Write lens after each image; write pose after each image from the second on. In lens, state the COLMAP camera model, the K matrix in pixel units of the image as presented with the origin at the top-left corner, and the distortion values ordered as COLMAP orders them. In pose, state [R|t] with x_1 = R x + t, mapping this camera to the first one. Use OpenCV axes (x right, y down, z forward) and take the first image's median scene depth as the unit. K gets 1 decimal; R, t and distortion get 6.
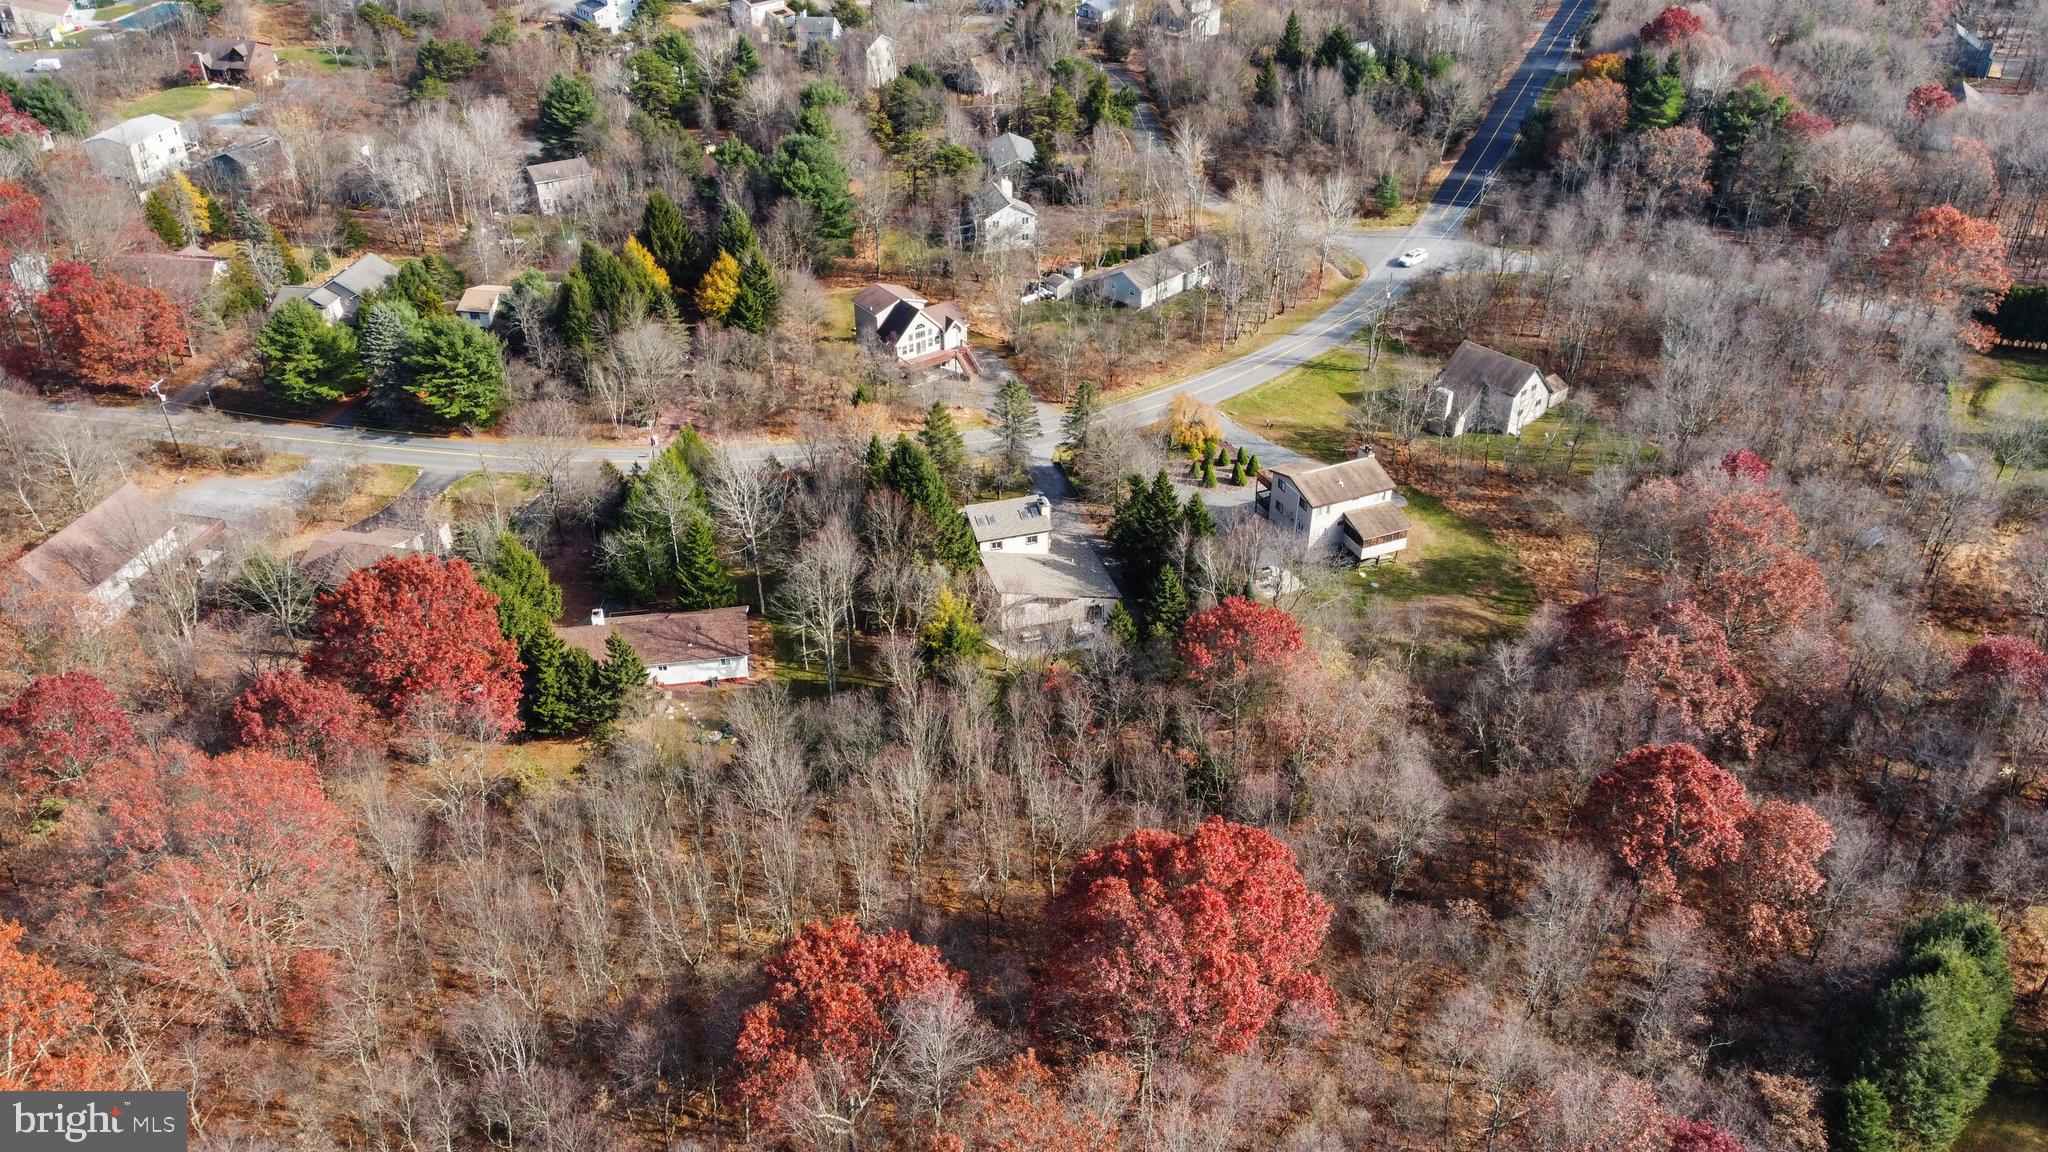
lens RADIAL K [[1561.9, 0, 1024.0], [0, 1561.9, 576.0], [0, 0, 1]] dist [0.006810, -0.011992]
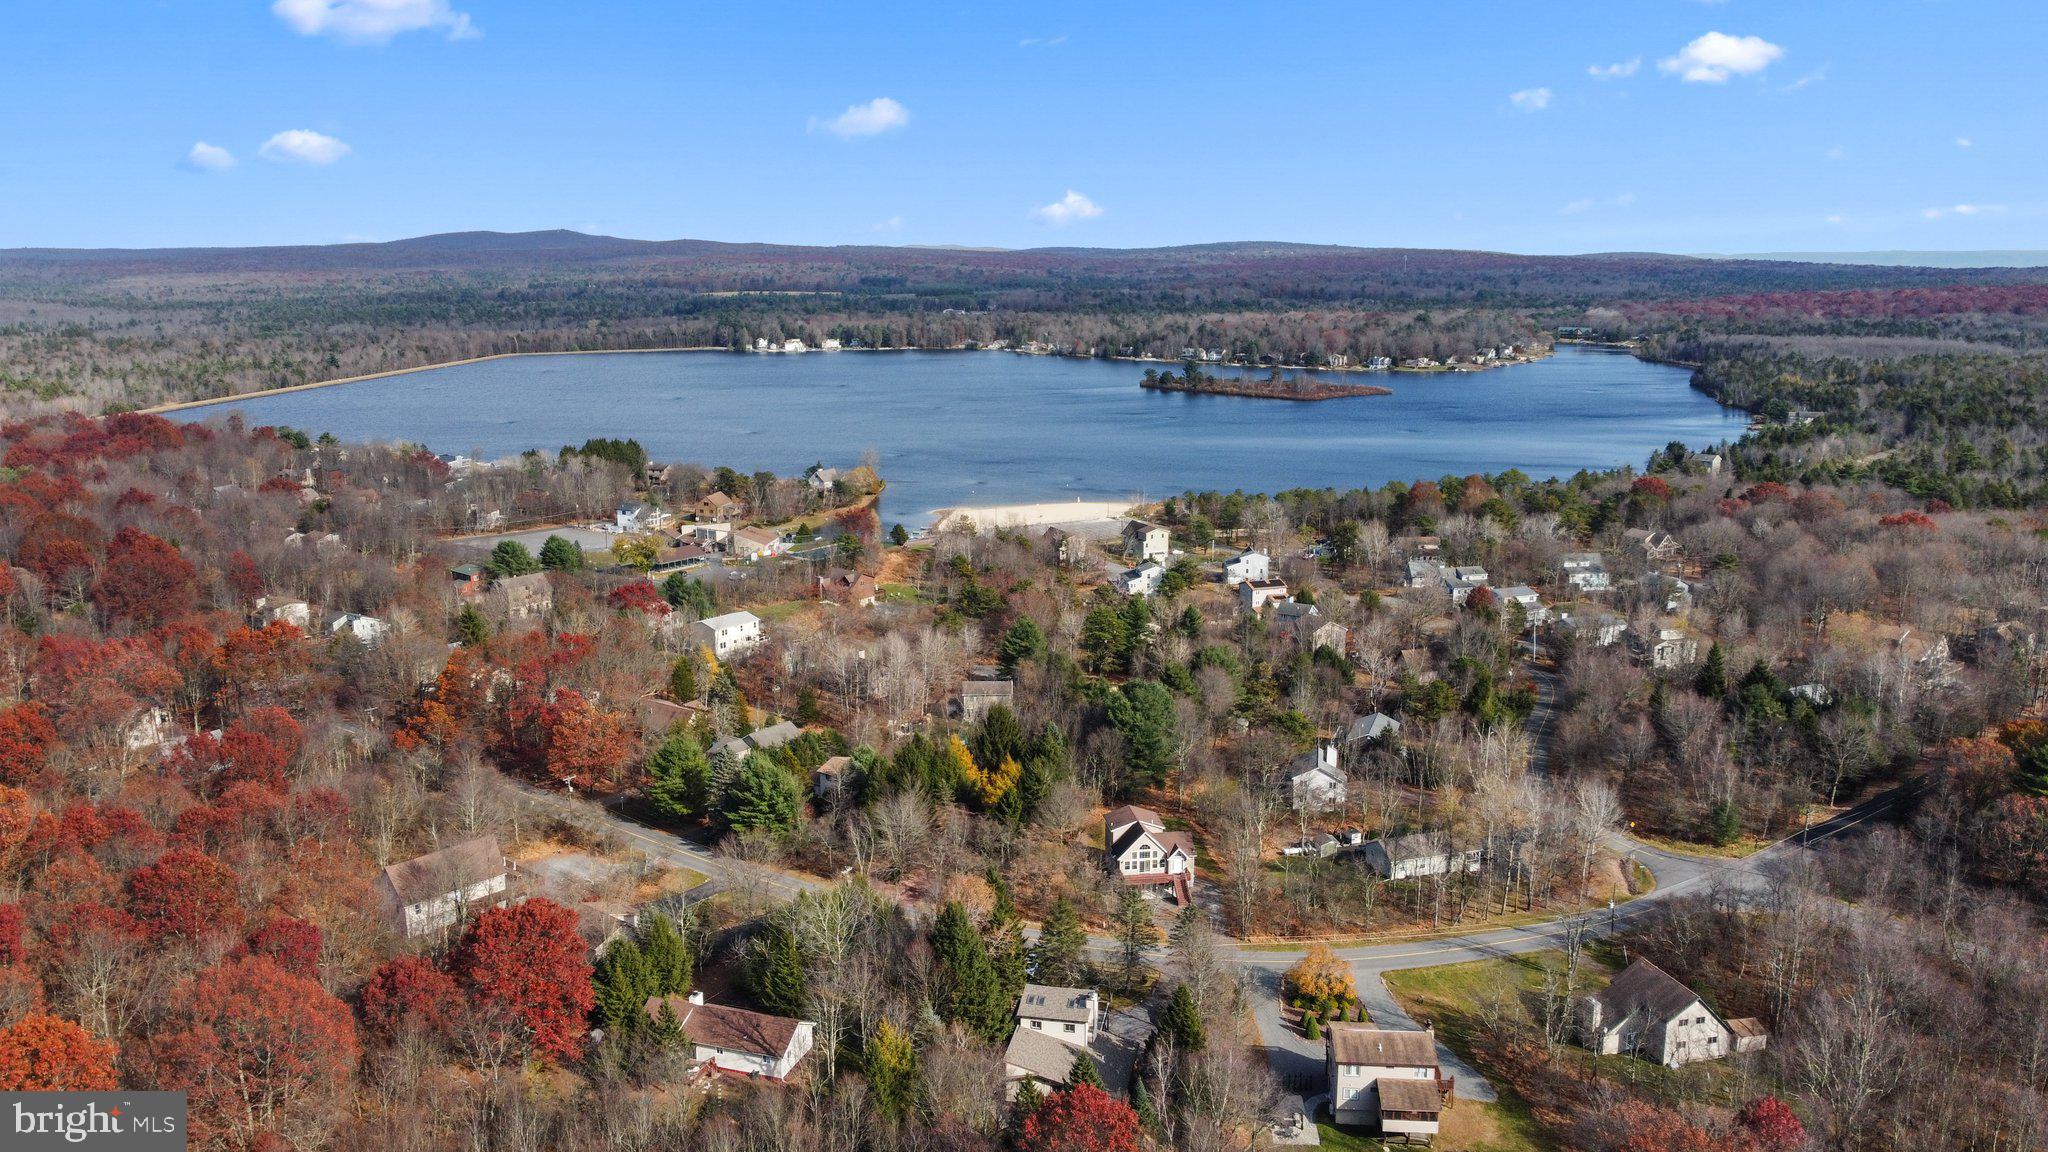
lens RADIAL K [[1561.9, 0, 1024.0], [0, 1561.9, 576.0], [0, 0, 1]] dist [0.006810, -0.011992]
pose [[0.882803, 0.097364, -0.459542, 0.370635], [-0.258523, 0.917505, -0.302242, 0.020745], [0.392204, 0.385623, 0.835147, -0.025611]]
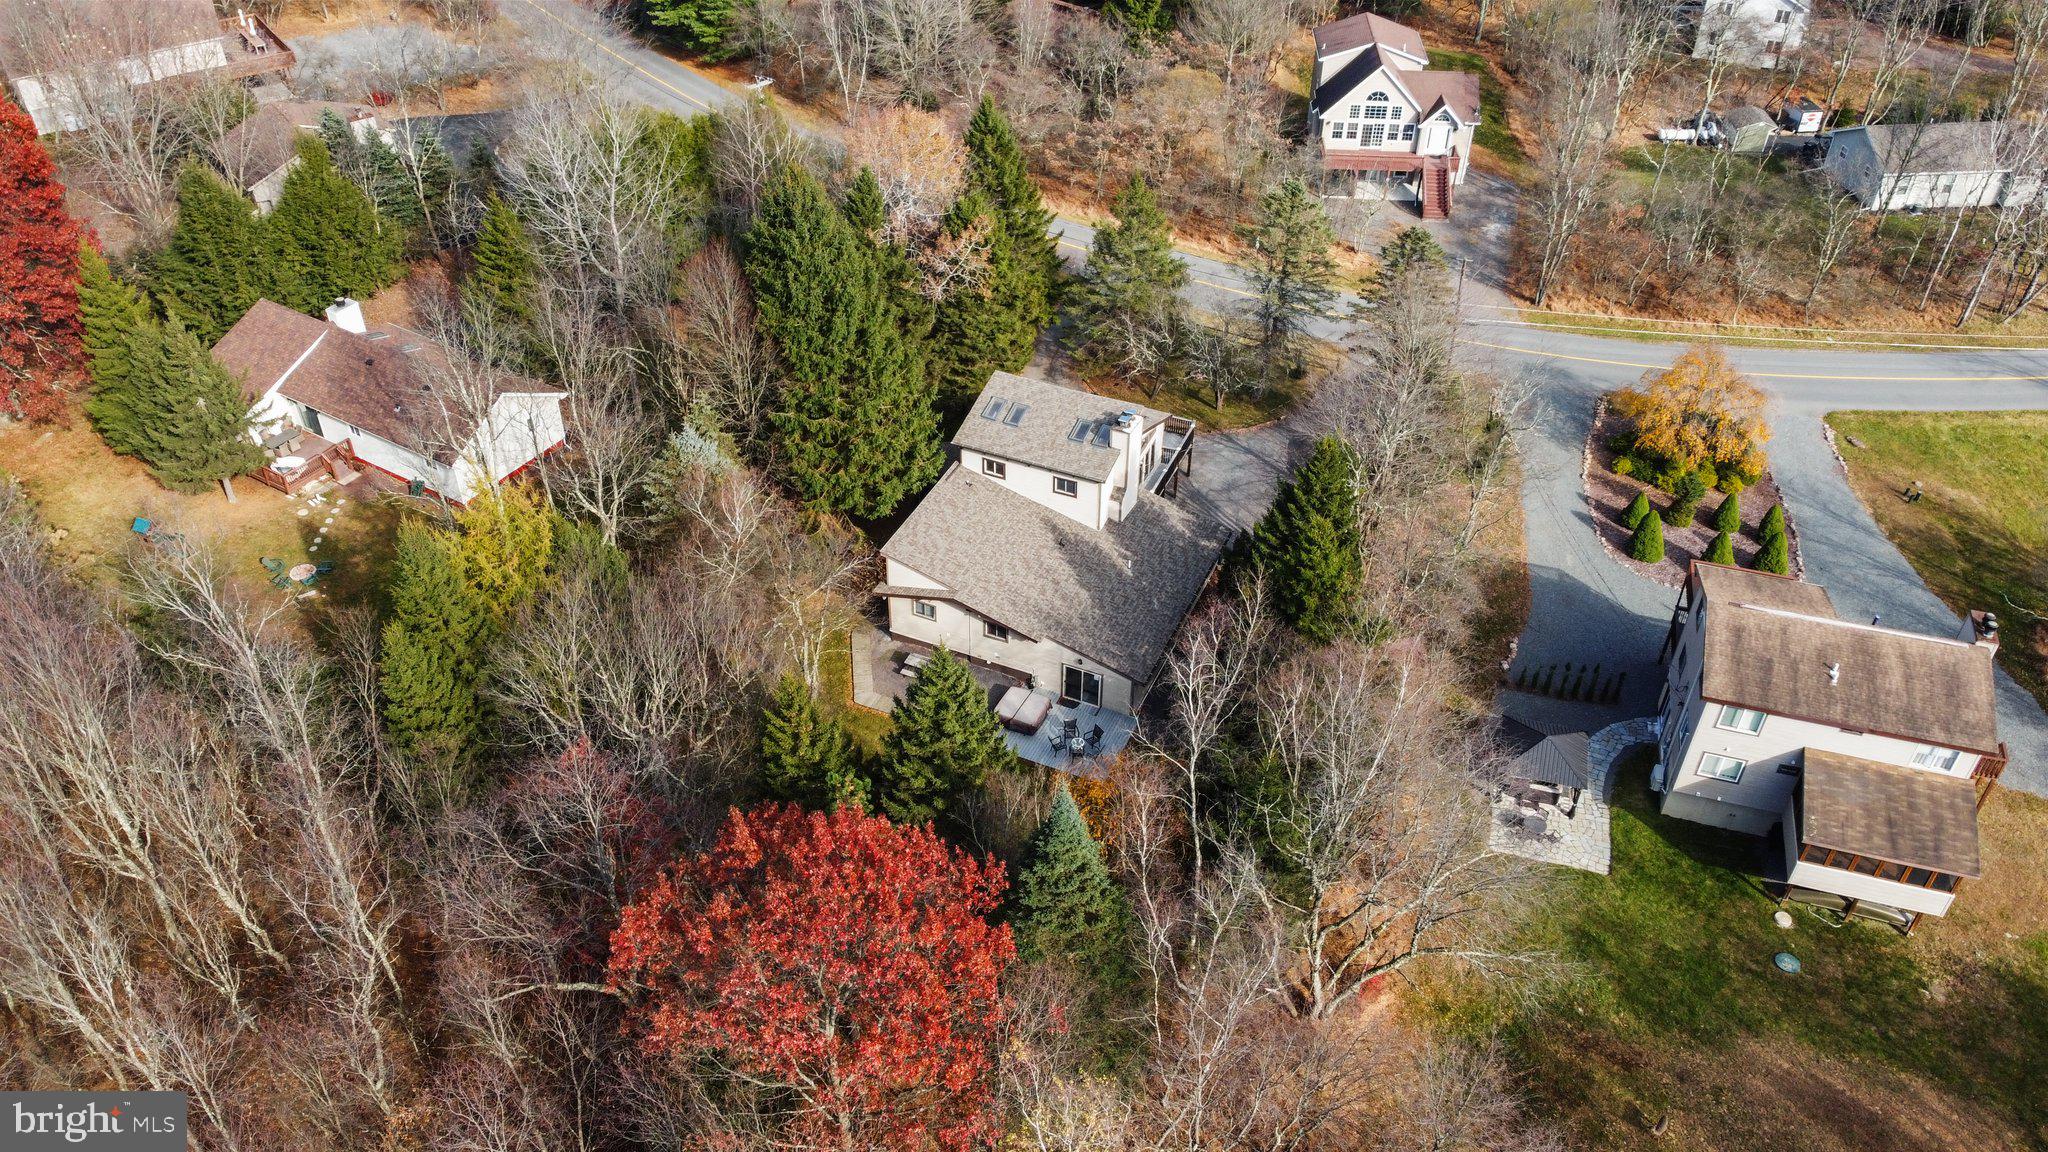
lens RADIAL K [[1561.9, 0, 1024.0], [0, 1561.9, 576.0], [0, 0, 1]] dist [0.006810, -0.011992]
pose [[0.760349, 0.410839, -0.503072, 0.201431], [-0.365422, 0.910909, 0.191601, -0.069908], [0.536970, 0.038150, 0.842738, 0.506692]]
